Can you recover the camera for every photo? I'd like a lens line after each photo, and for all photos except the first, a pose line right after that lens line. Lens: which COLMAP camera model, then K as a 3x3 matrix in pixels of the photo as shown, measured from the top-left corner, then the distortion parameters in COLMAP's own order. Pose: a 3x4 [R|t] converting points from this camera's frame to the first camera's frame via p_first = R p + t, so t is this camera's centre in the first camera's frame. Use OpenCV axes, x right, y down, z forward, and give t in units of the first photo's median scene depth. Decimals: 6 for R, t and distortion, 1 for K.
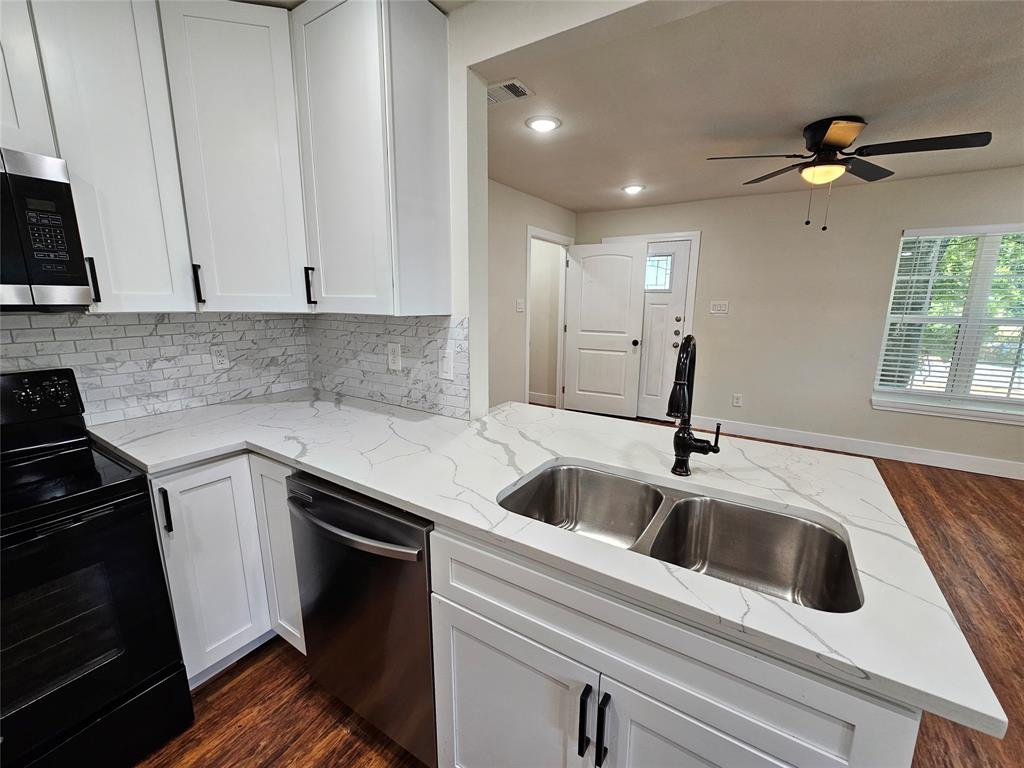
lens RADIAL K [[420.5, 0, 514.7], [0, 420.5, 382.3], [0, 0, 1]] dist [-0.001418, 0.000650]
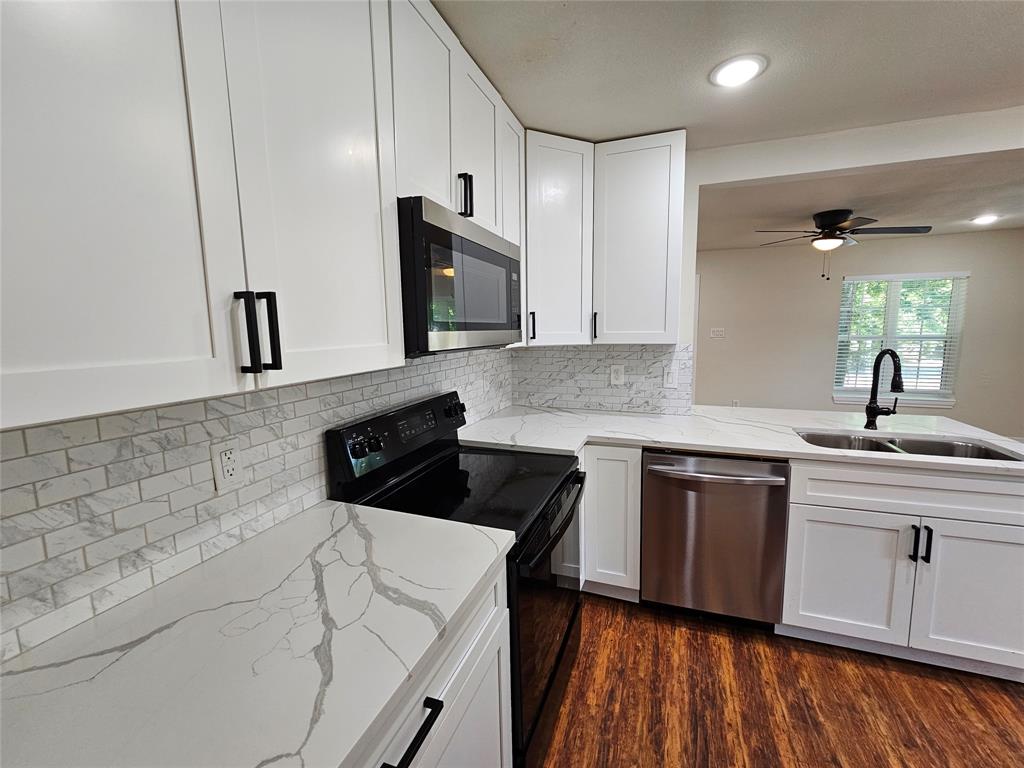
lens RADIAL K [[420.5, 0, 508.5], [0, 420.5, 383.0], [0, 0, 1]] dist [-0.001418, 0.000650]
pose [[0.977352, -0.048666, 0.205949, -0.931596], [0.062578, 0.996138, -0.061582, 0.028000], [-0.202156, 0.073076, 0.976623, -0.263743]]
